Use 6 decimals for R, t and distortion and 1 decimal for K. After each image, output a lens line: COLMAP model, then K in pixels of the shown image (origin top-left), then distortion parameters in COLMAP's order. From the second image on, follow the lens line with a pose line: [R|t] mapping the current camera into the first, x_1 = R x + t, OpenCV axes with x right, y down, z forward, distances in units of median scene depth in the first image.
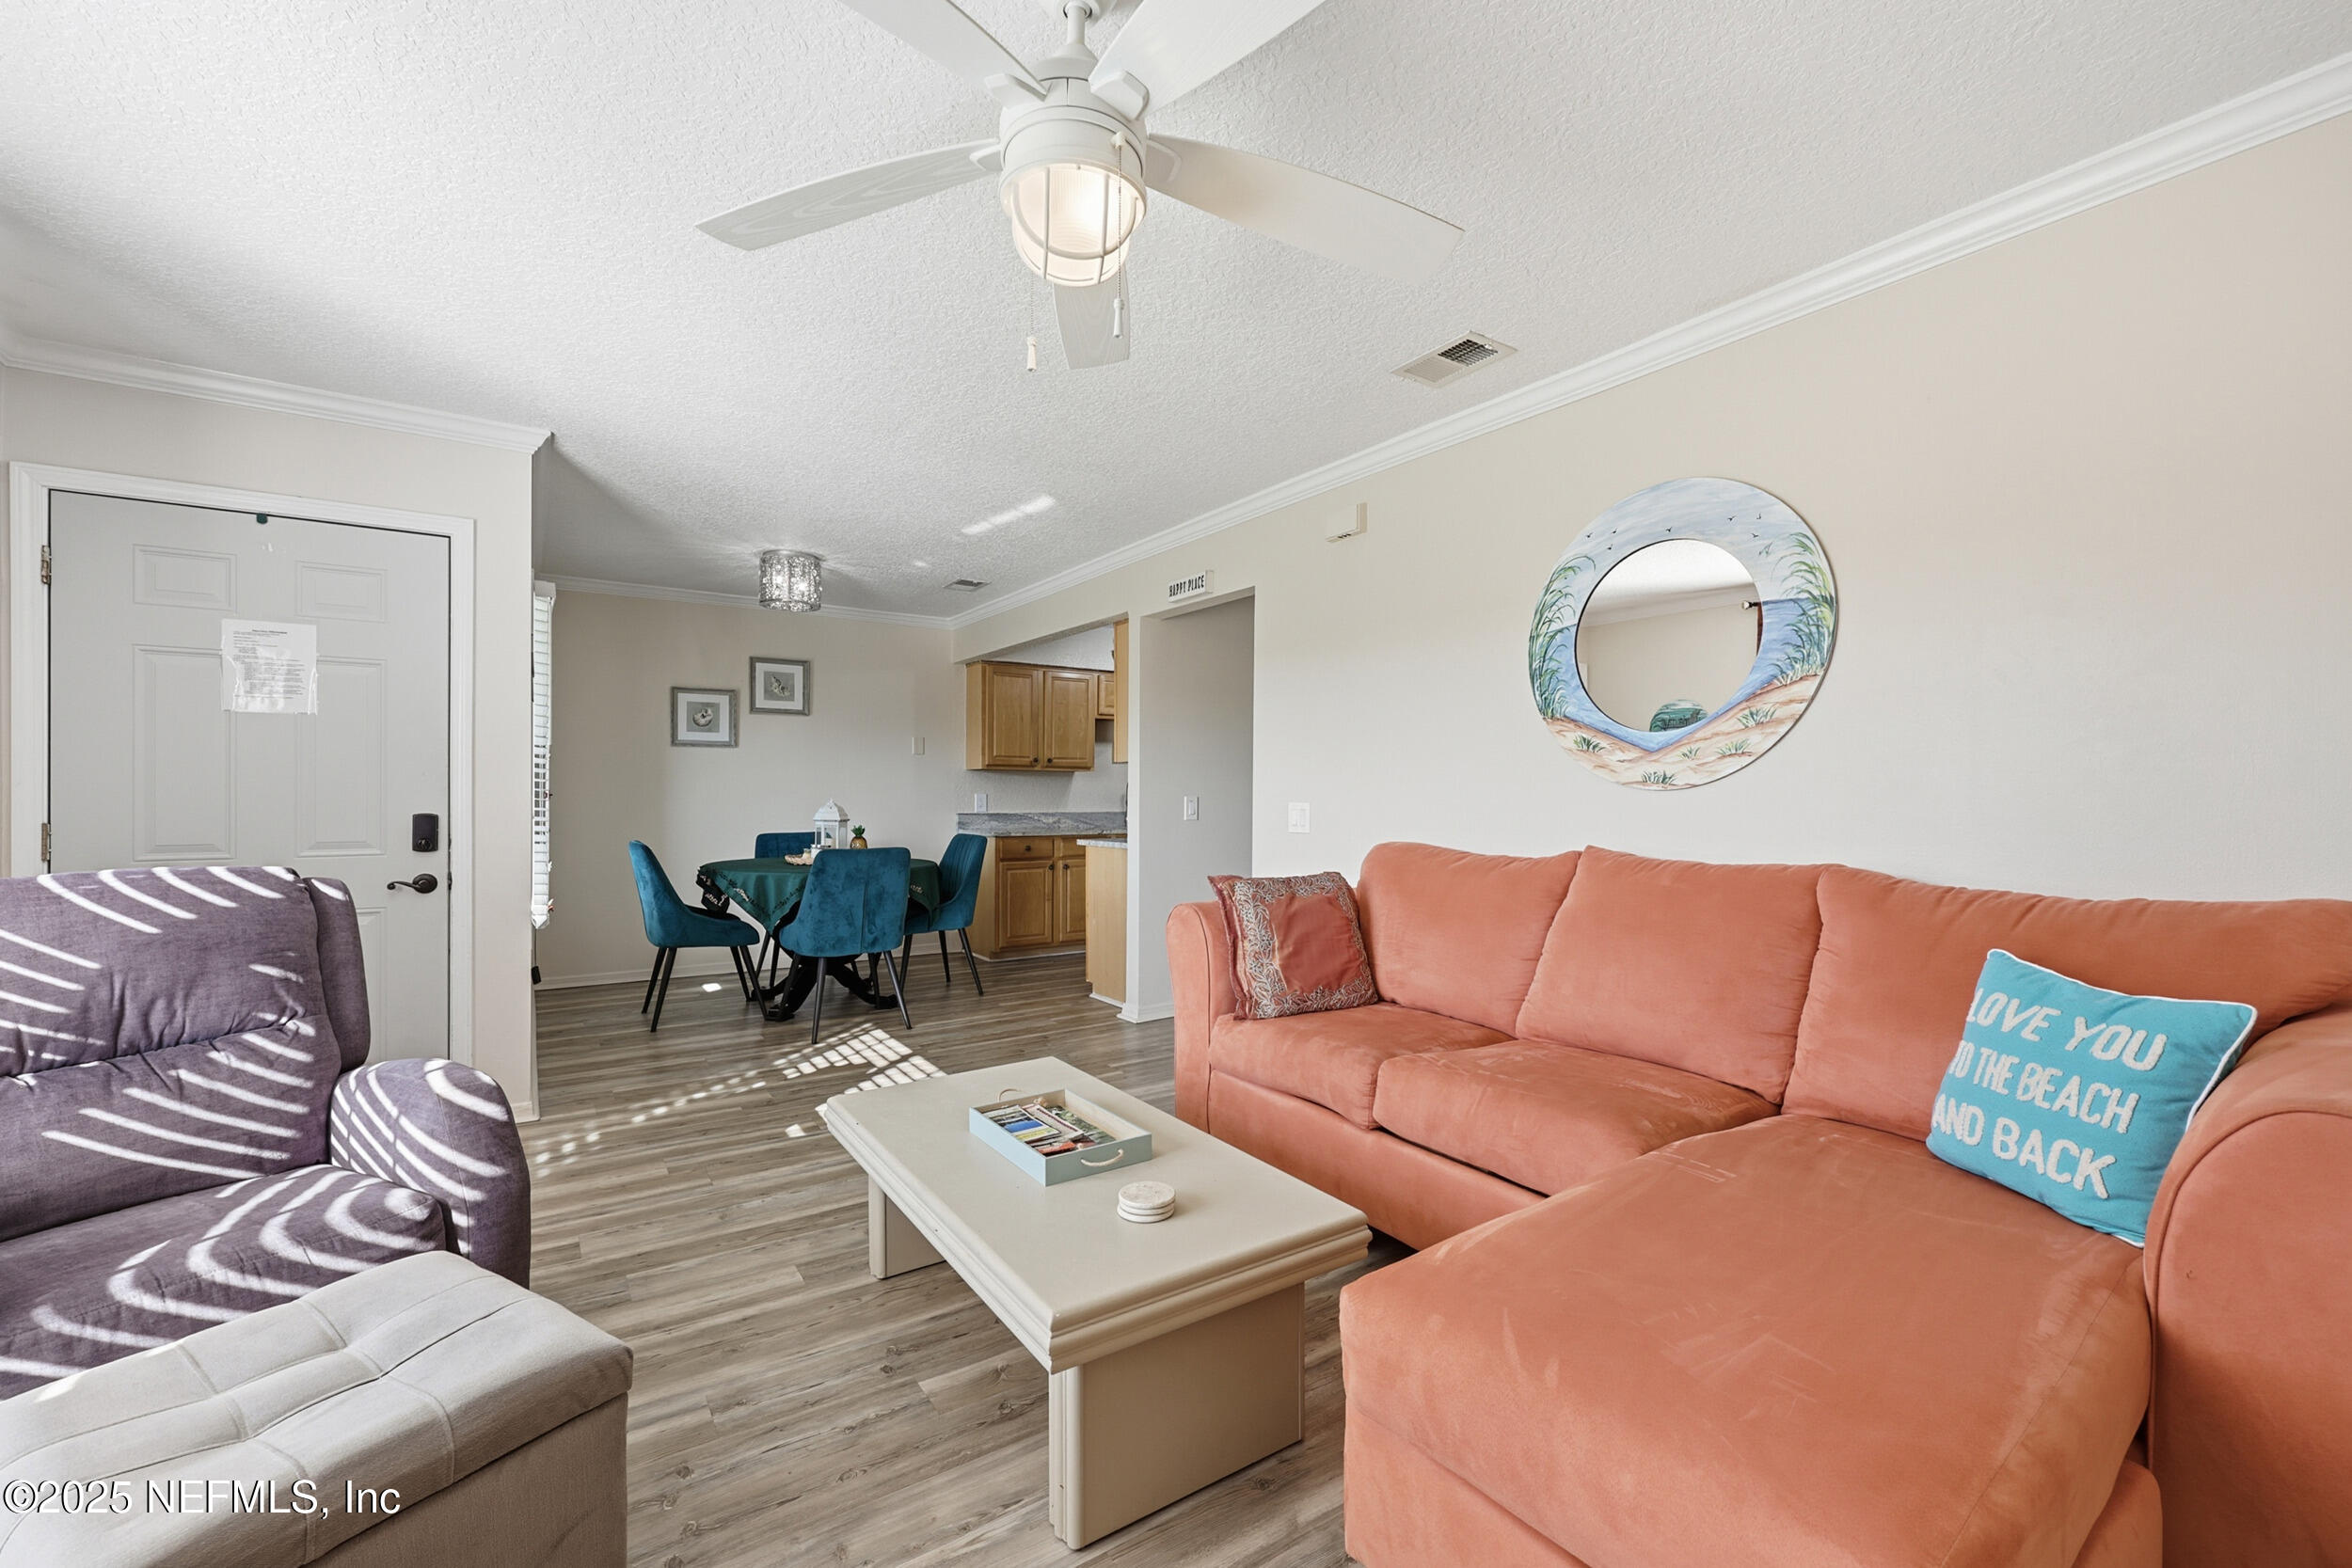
lens RADIAL K [[952.5, 0, 1171.9], [0, 952.5, 788.2], [0, 0, 1]] dist [0.004049, 0.000125]
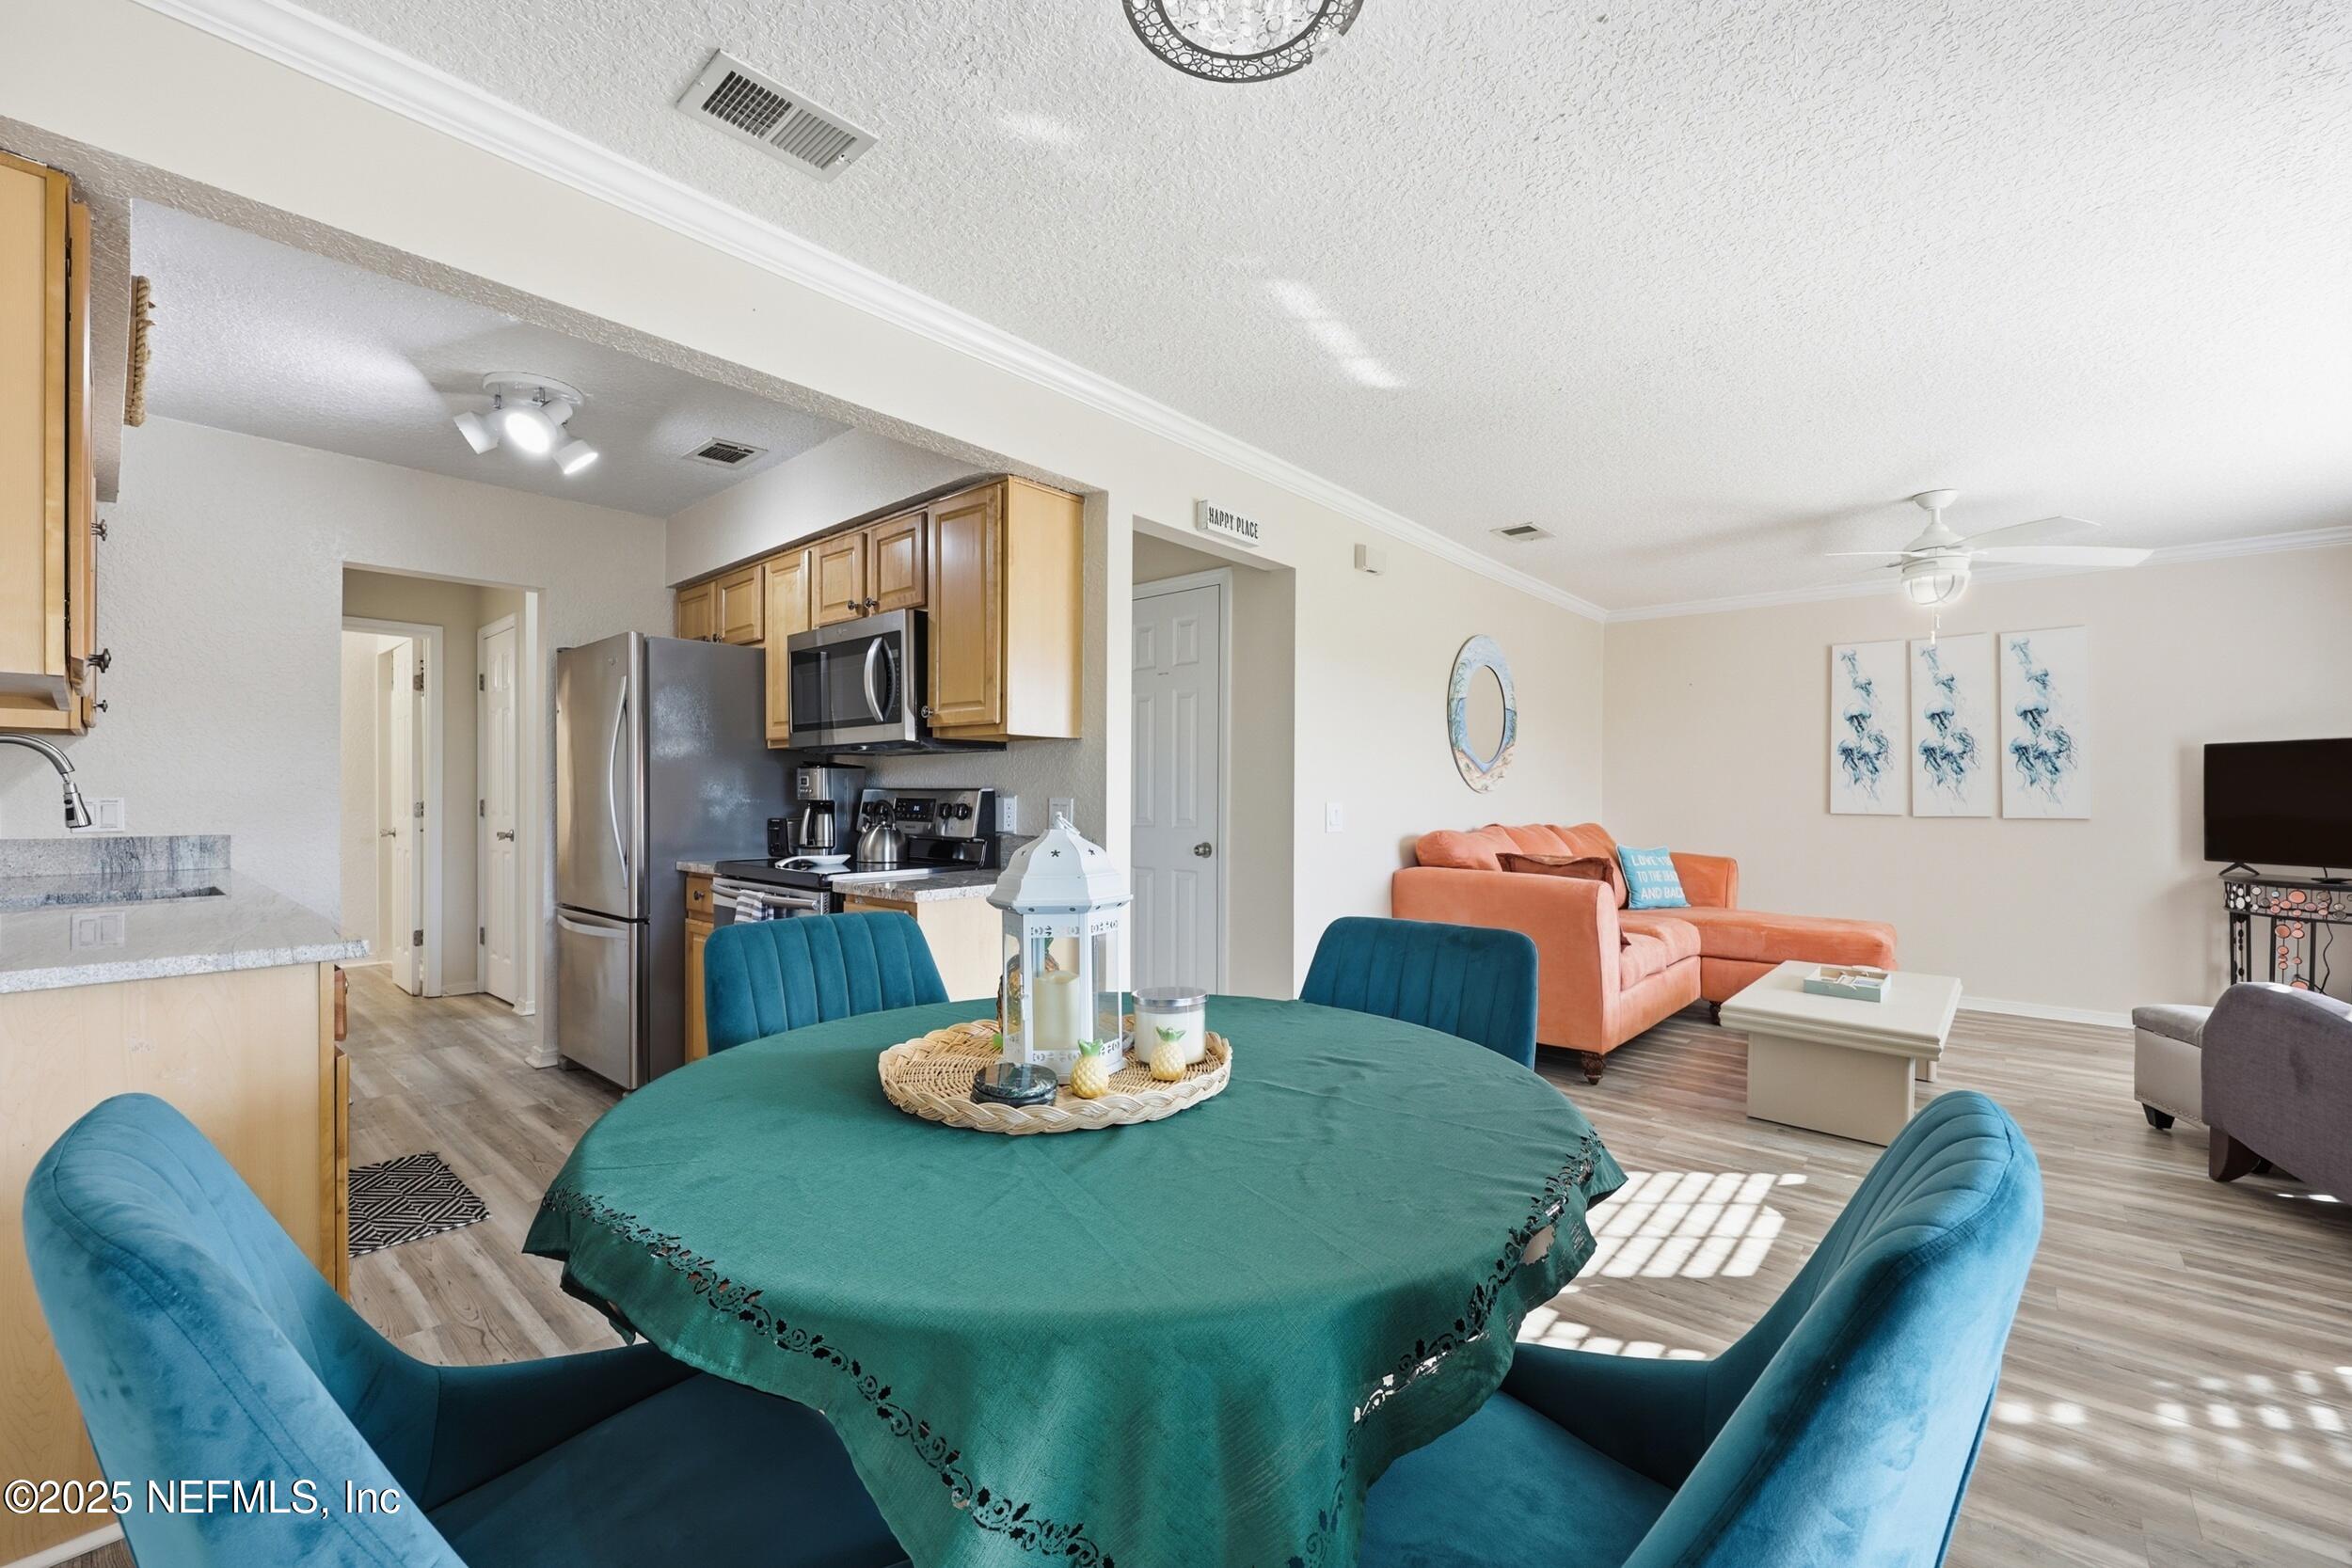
lens RADIAL K [[969.1, 0, 1176.8], [0, 969.1, 798.1], [0, 0, 1]] dist [0.002602, 0.000174]
pose [[-0.243471, -0.009573, 0.969861, -0.676913], [-0.010048, 0.999923, 0.007347, 0.003540], [-0.969856, -0.007957, -0.243548, 1.140234]]
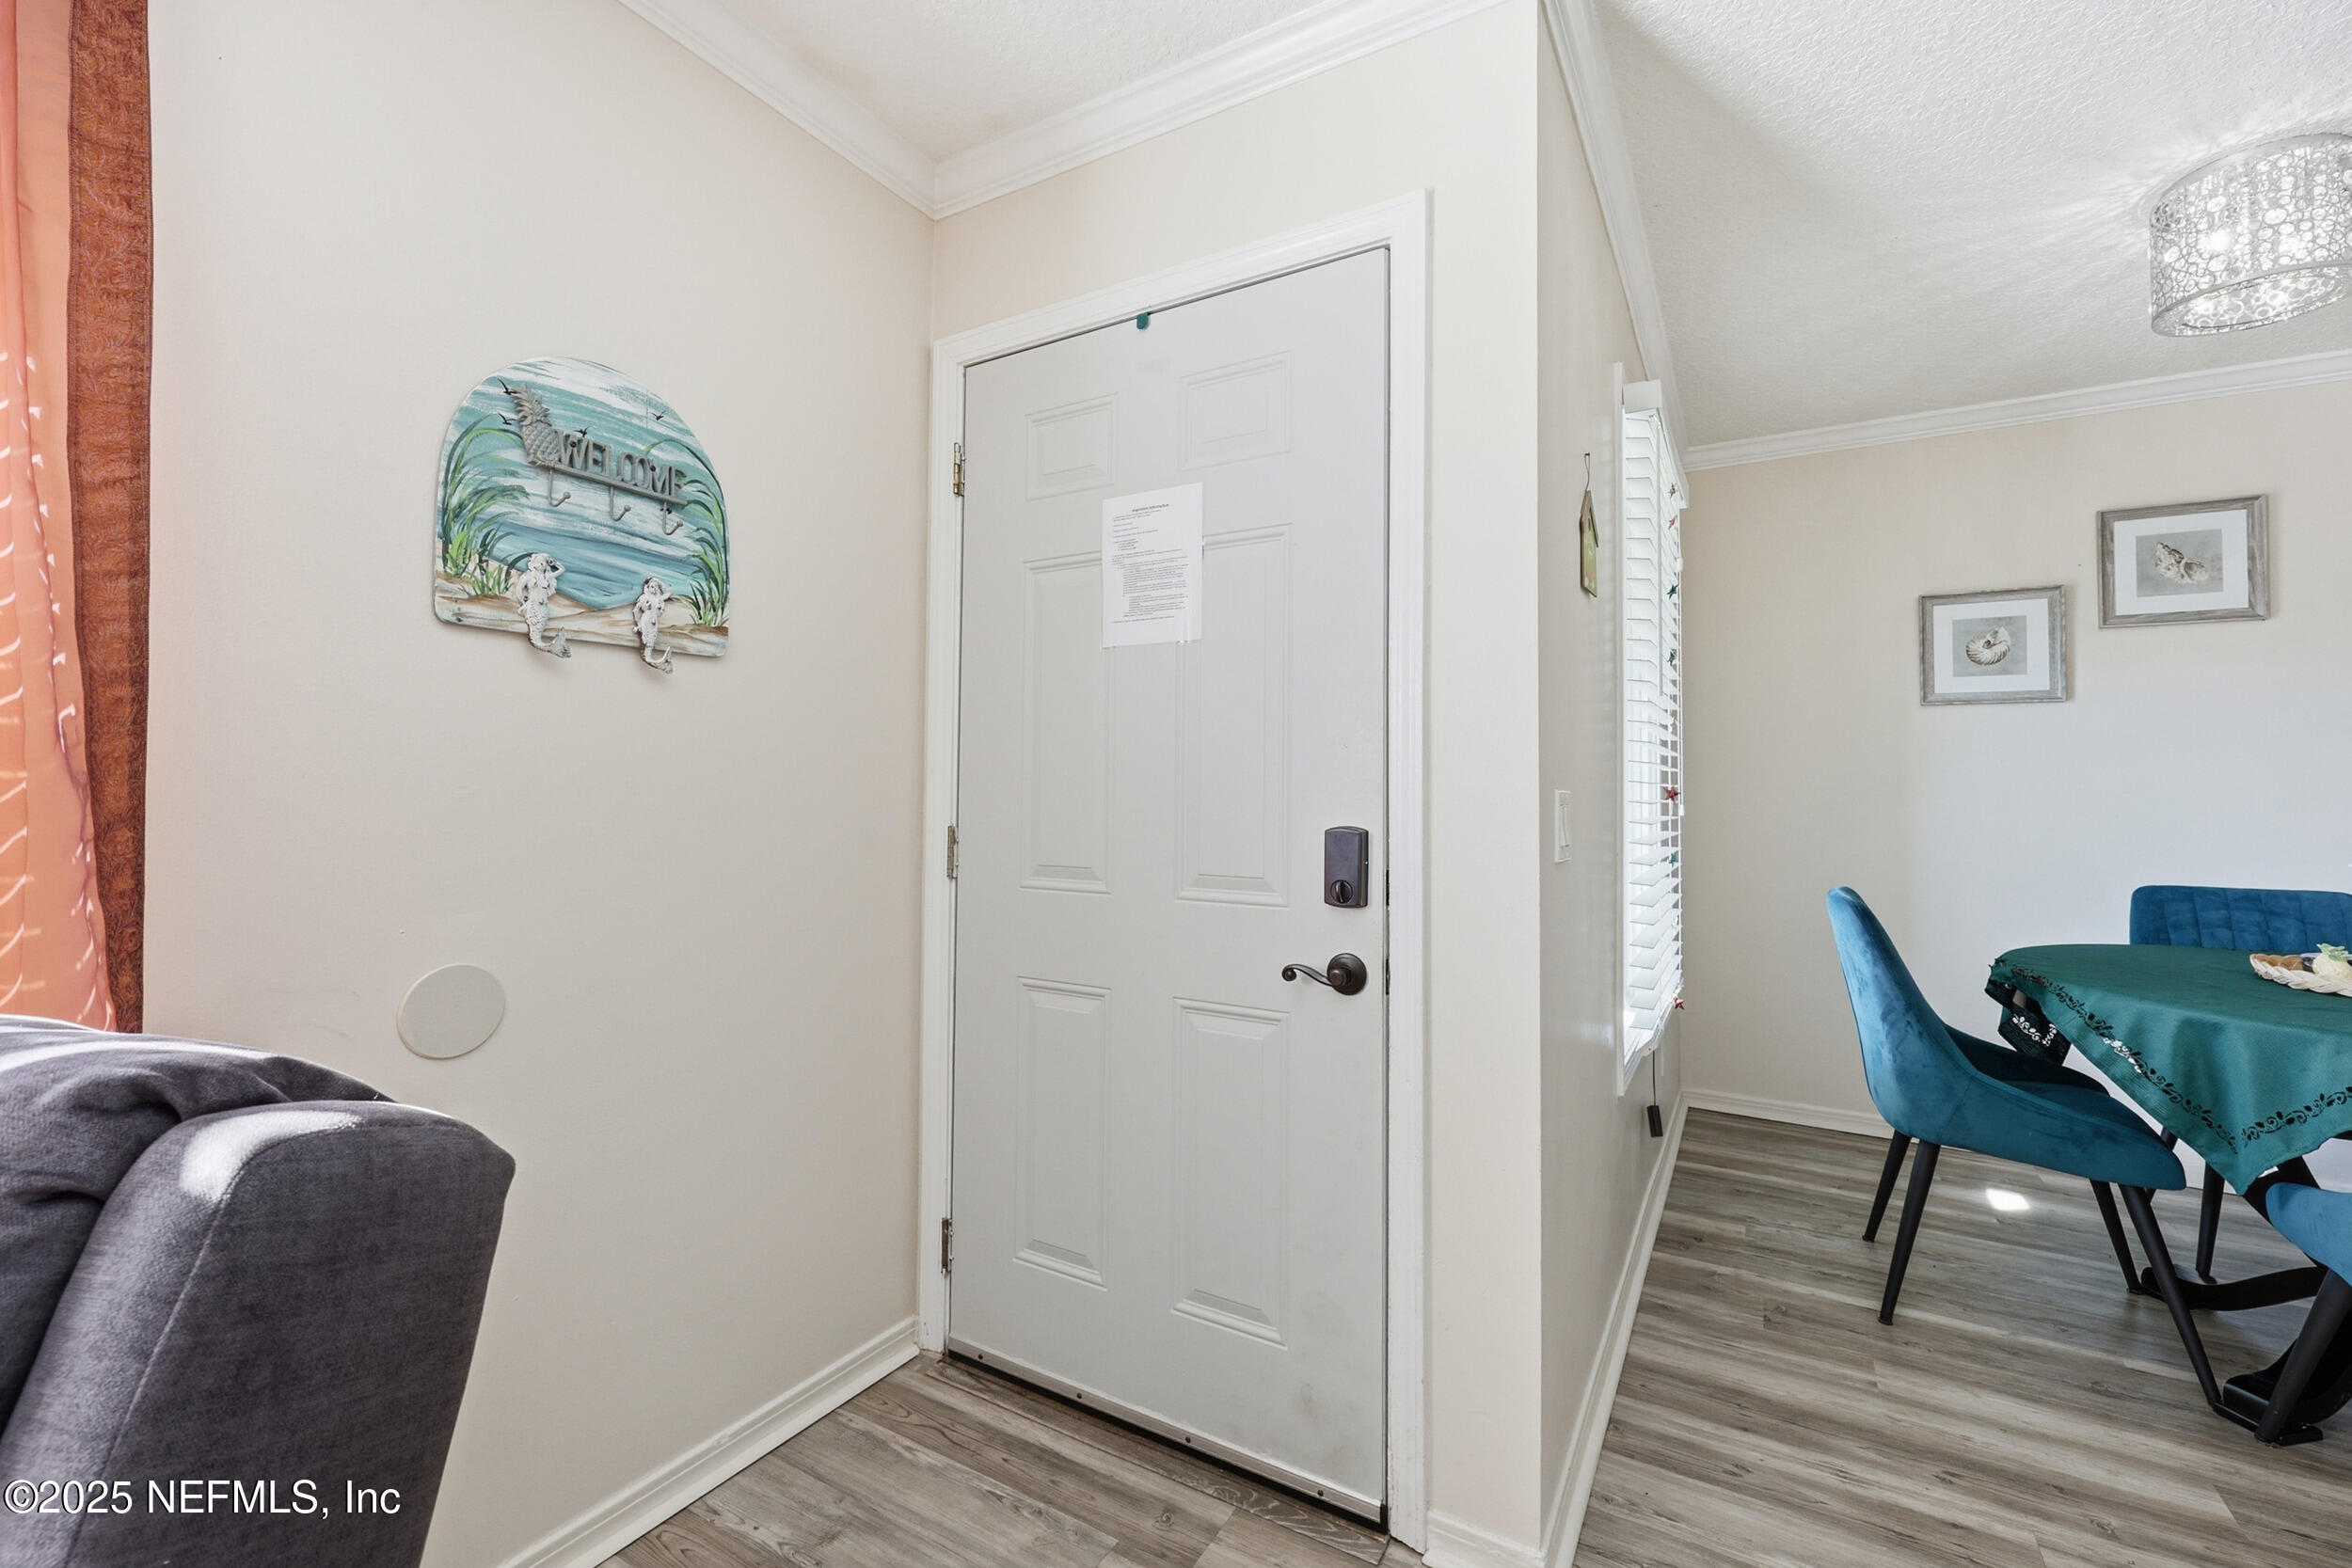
lens RADIAL K [[994.6, 0, 1173.7], [0, 994.6, 758.9], [0, 0, 1]] dist [-0.000074, -0.000032]
pose [[0.424148, -0.026512, -0.905205, -0.244210], [-0.003595, 0.999514, -0.030958, 0.005393], [0.905586, 0.016385, 0.423846, 0.472788]]
